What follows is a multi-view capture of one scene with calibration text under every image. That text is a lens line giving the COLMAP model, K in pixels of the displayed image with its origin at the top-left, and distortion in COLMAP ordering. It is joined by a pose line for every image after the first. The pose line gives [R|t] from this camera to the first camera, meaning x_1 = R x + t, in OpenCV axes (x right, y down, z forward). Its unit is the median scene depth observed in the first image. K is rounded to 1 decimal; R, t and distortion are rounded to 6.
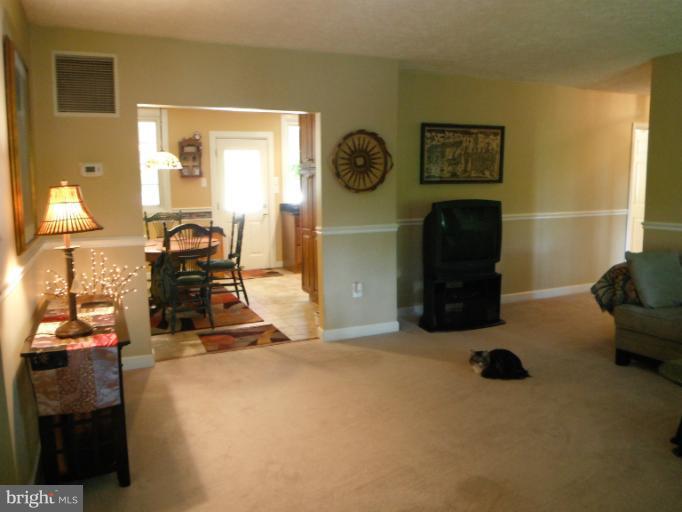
lens RADIAL K [[560.1, 0, 338.1], [0, 560.1, 250.9], [0, 0, 1]] dist [-0.010445, -0.017523]
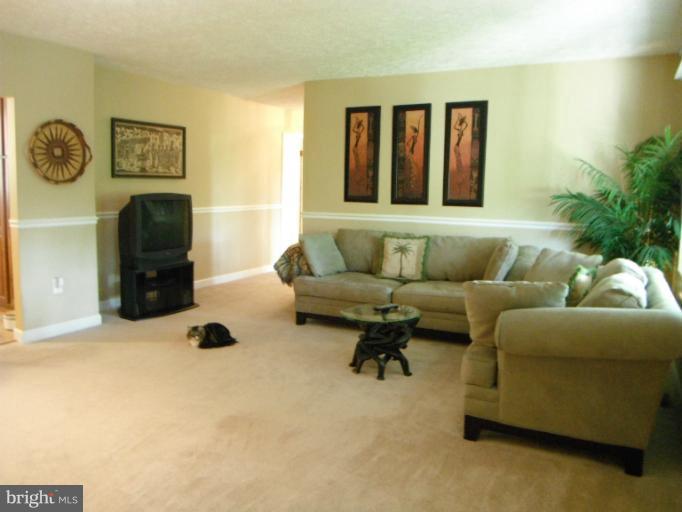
lens RADIAL K [[605.6, 0, 341.0], [0, 605.6, 256.0], [0, 0, 1]] dist [0.003778, 0.002597]
pose [[0.788992, -0.051441, 0.612246, -0.218102], [0.056279, 0.998351, 0.011356, 0.035037], [-0.611821, 0.025497, 0.790585, -0.124226]]
